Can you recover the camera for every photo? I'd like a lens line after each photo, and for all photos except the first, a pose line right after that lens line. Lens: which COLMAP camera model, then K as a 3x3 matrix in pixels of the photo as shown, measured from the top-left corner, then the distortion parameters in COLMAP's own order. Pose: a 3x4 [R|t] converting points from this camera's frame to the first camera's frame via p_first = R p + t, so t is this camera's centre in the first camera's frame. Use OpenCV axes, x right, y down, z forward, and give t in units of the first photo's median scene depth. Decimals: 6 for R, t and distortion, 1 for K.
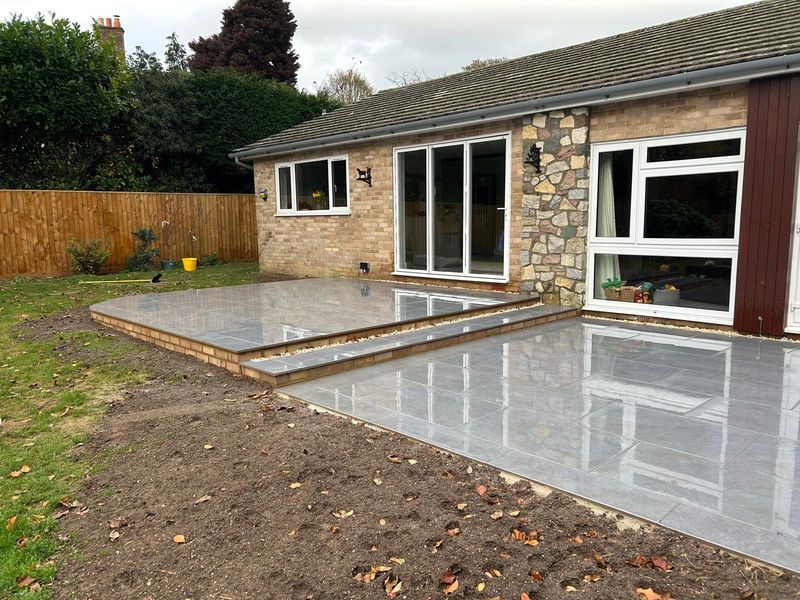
lens RADIAL K [[607.6, 0, 400.0], [0, 607.6, 300.0], [0, 0, 1]] dist [0.008231, 0.003254]
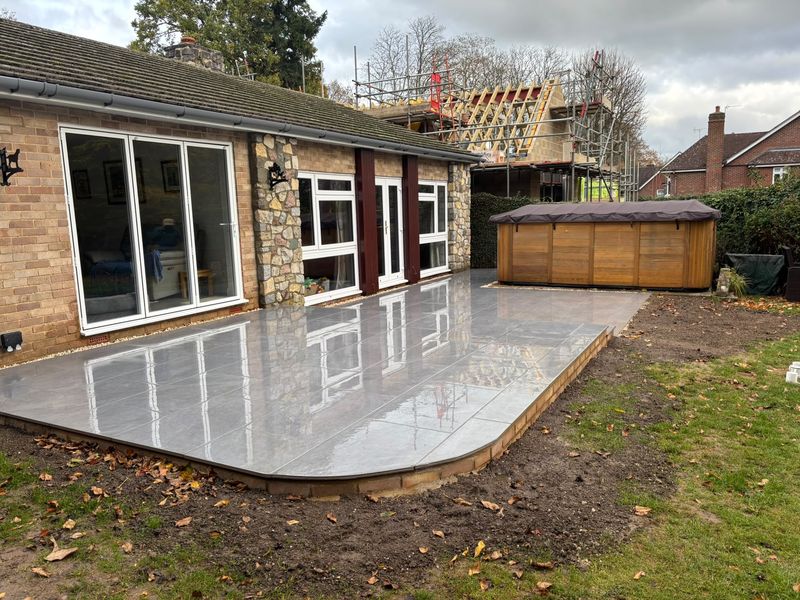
lens RADIAL K [[607.6, 0, 400.0], [0, 607.6, 300.0], [0, 0, 1]] dist [0.008231, 0.003254]
pose [[-0.303479, -0.118047, 0.945497, -0.867970], [0.152798, 0.973425, 0.170578, -0.169964], [-0.940507, 0.196237, -0.277377, 1.123388]]
